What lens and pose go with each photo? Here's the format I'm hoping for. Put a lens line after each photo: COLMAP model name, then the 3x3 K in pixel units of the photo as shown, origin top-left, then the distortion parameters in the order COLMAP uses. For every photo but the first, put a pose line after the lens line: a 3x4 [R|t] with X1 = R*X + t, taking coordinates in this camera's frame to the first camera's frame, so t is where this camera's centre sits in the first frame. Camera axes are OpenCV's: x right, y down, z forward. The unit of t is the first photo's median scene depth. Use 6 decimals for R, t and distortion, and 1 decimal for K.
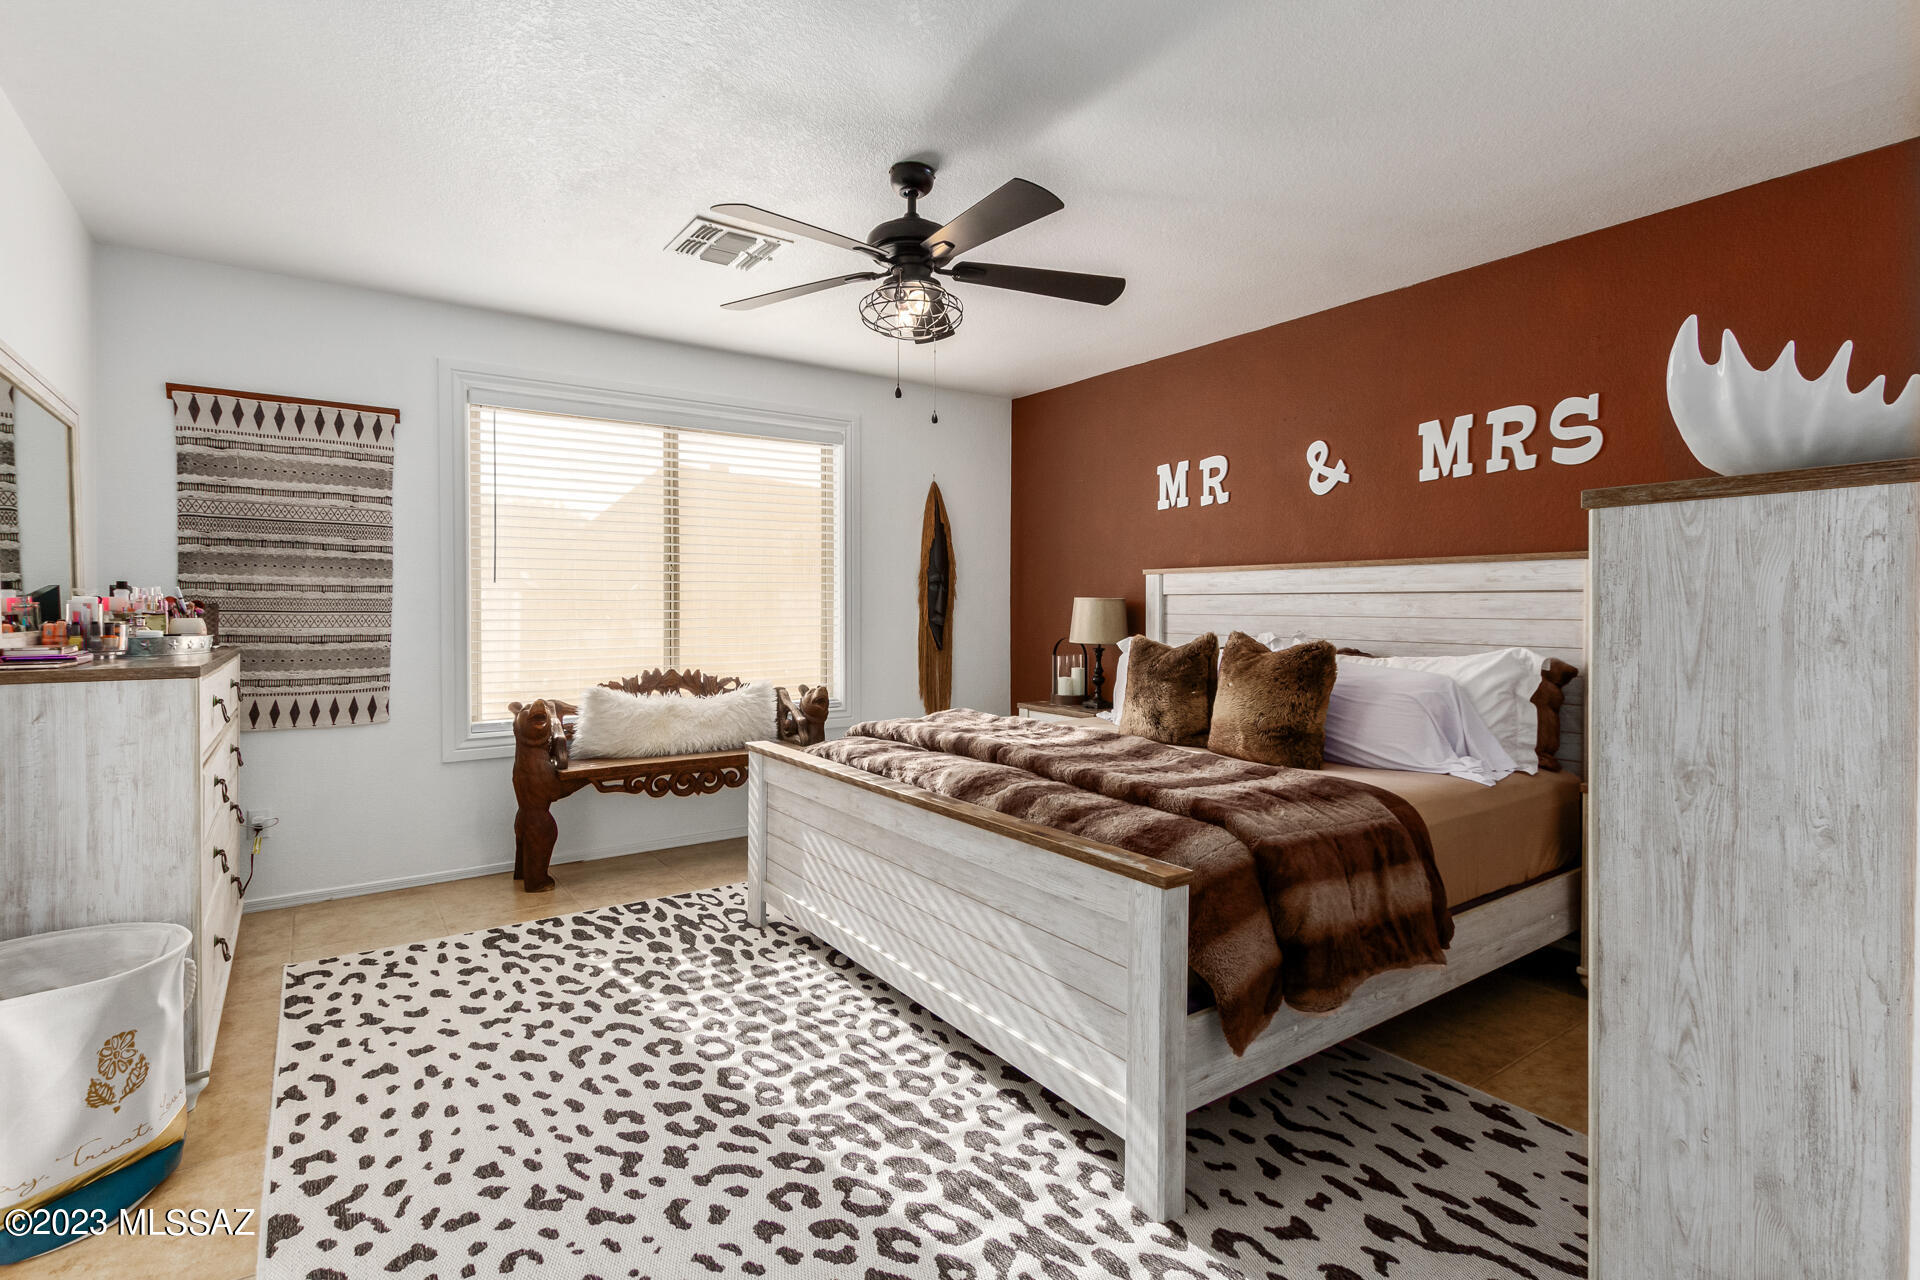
lens RADIAL K [[917.1, 0, 960.9], [0, 917.1, 611.8], [0, 0, 1]] dist [0.001019, 0.000251]
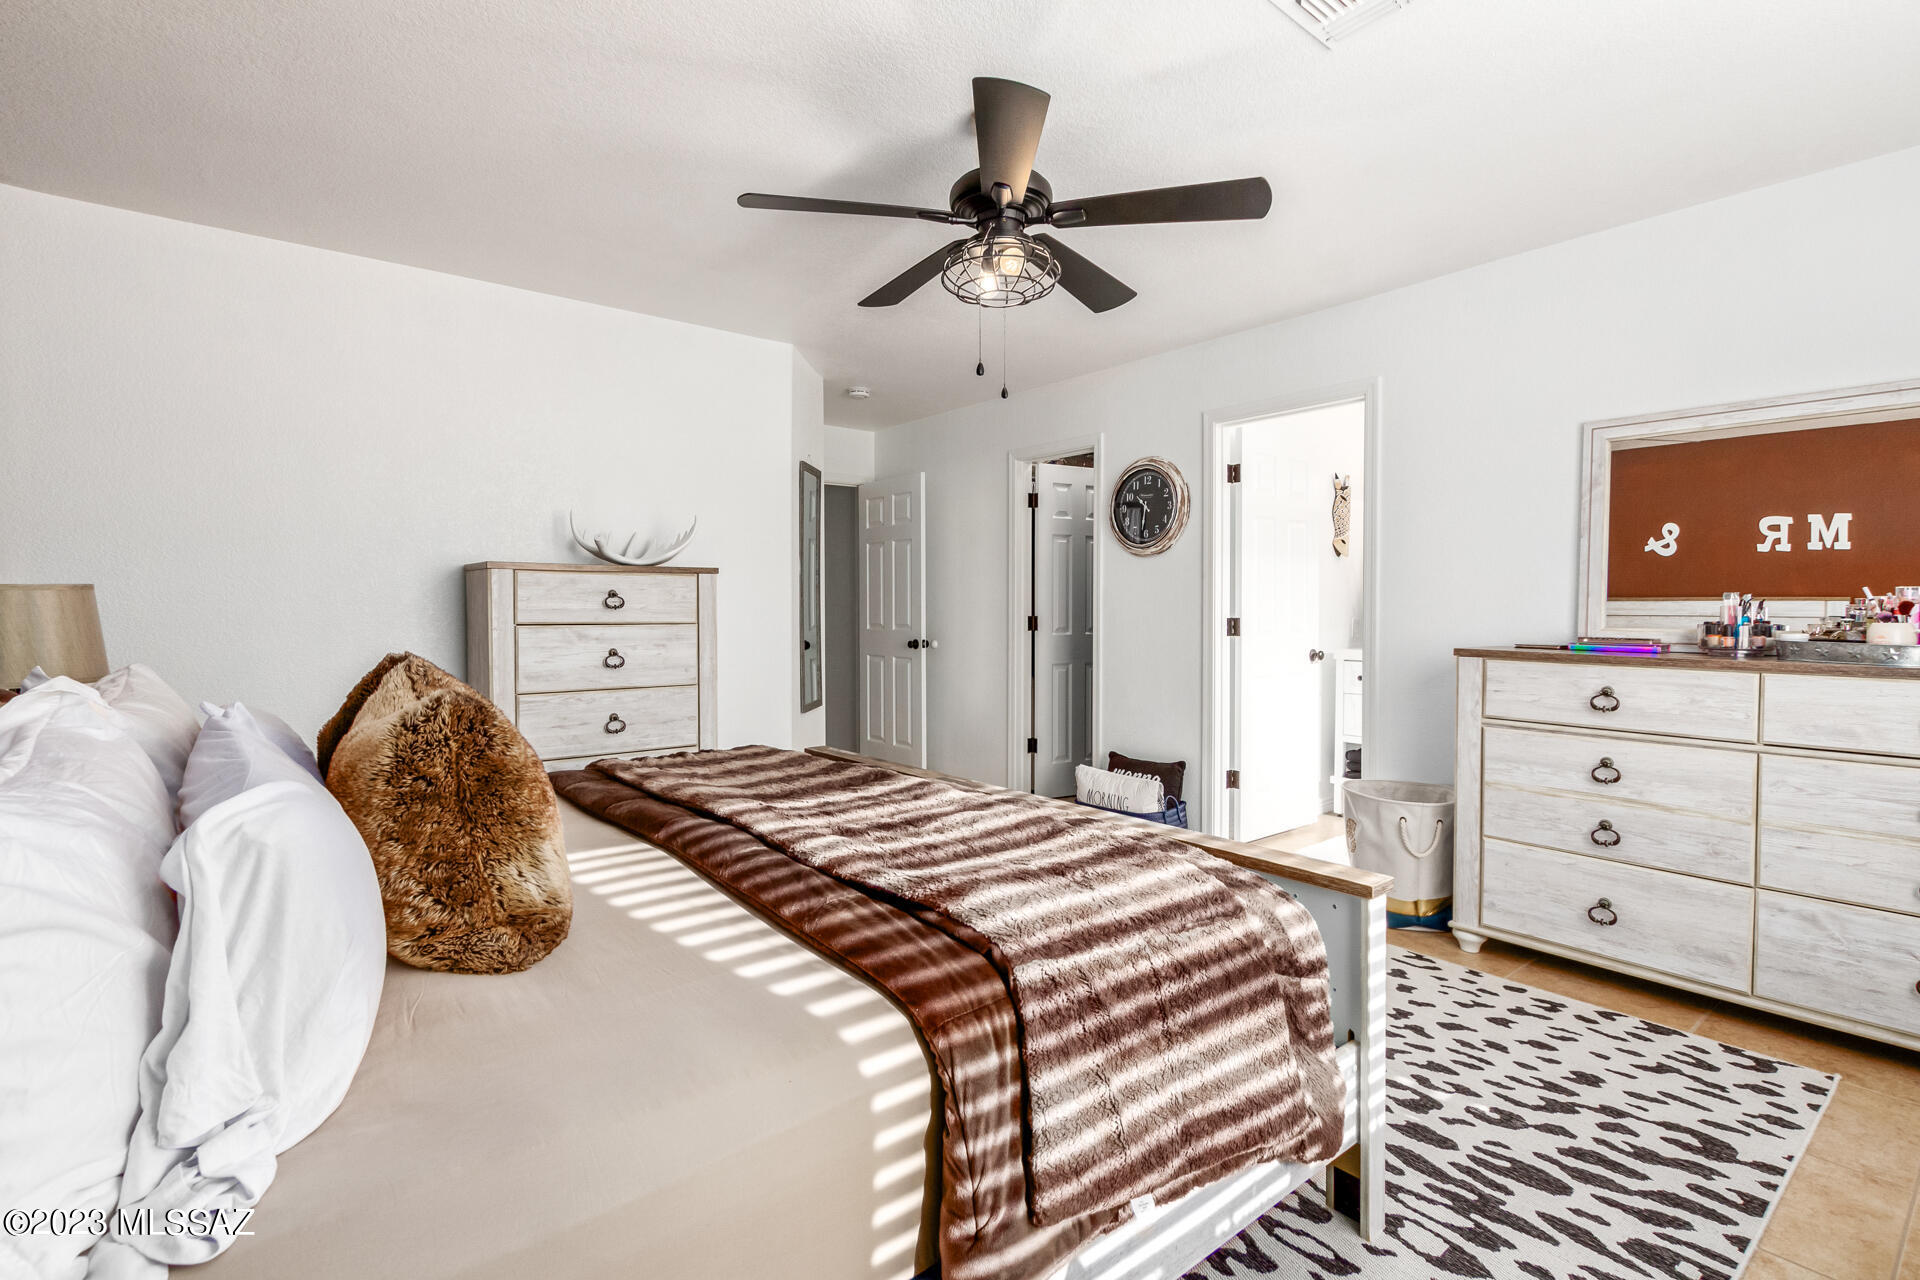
lens RADIAL K [[903.5, 0, 960.6], [0, 903.5, 630.1], [0, 0, 1]] dist [0.002422, -0.000377]
pose [[-0.998261, 0.003107, -0.058867, 0.032796], [0.001542, 0.999645, 0.026615, -0.006931], [0.058928, 0.026478, -0.997911, 1.563788]]
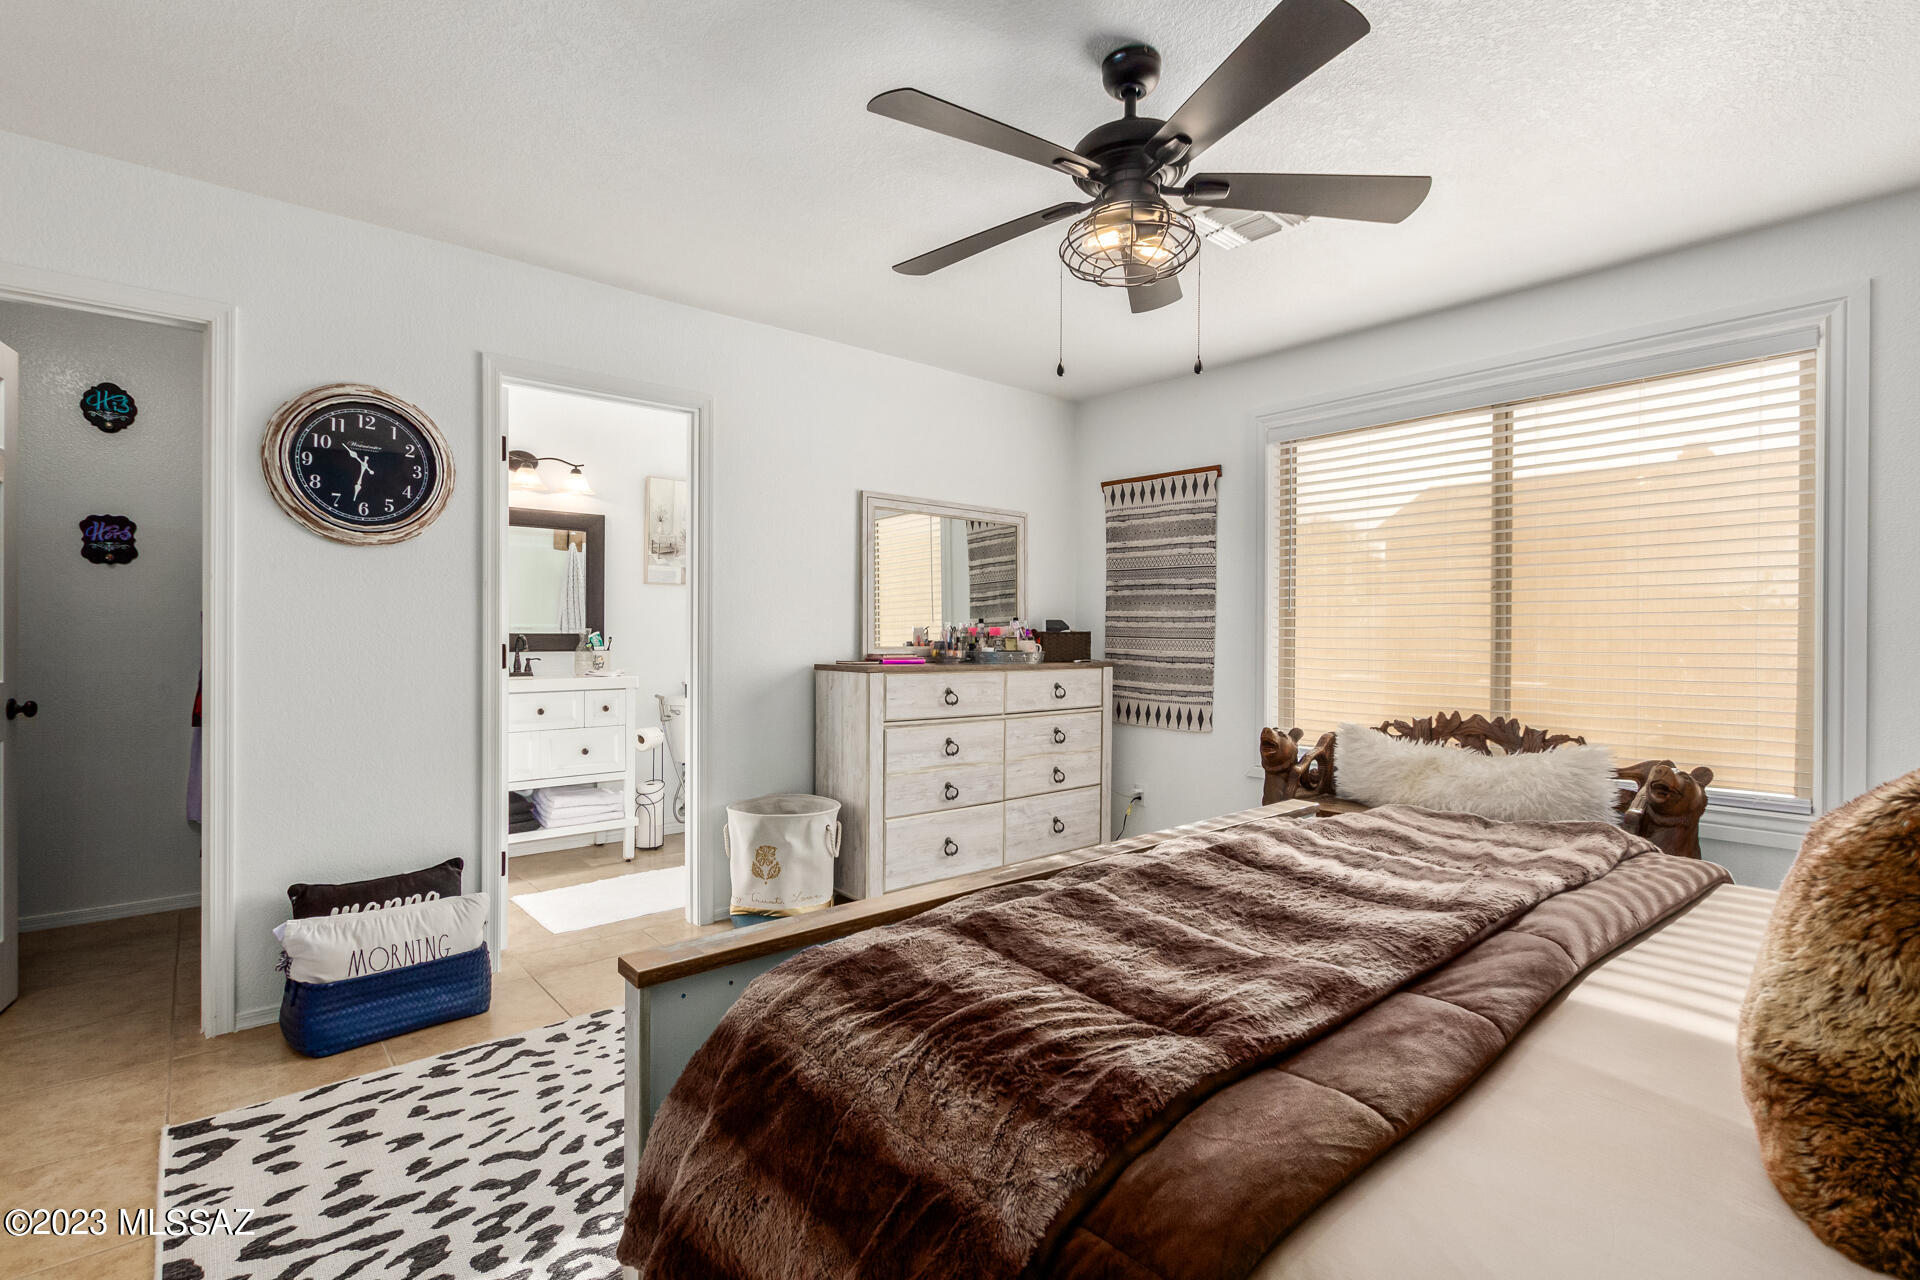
lens RADIAL K [[903.5, 0, 960.6], [0, 903.5, 630.1], [0, 0, 1]] dist [0.002422, -0.000377]
pose [[0.094110, -0.001614, -0.995560, 0.582179], [-0.010030, 0.999946, -0.002569, -0.005325], [0.995511, 0.010227, 0.094089, 0.661131]]
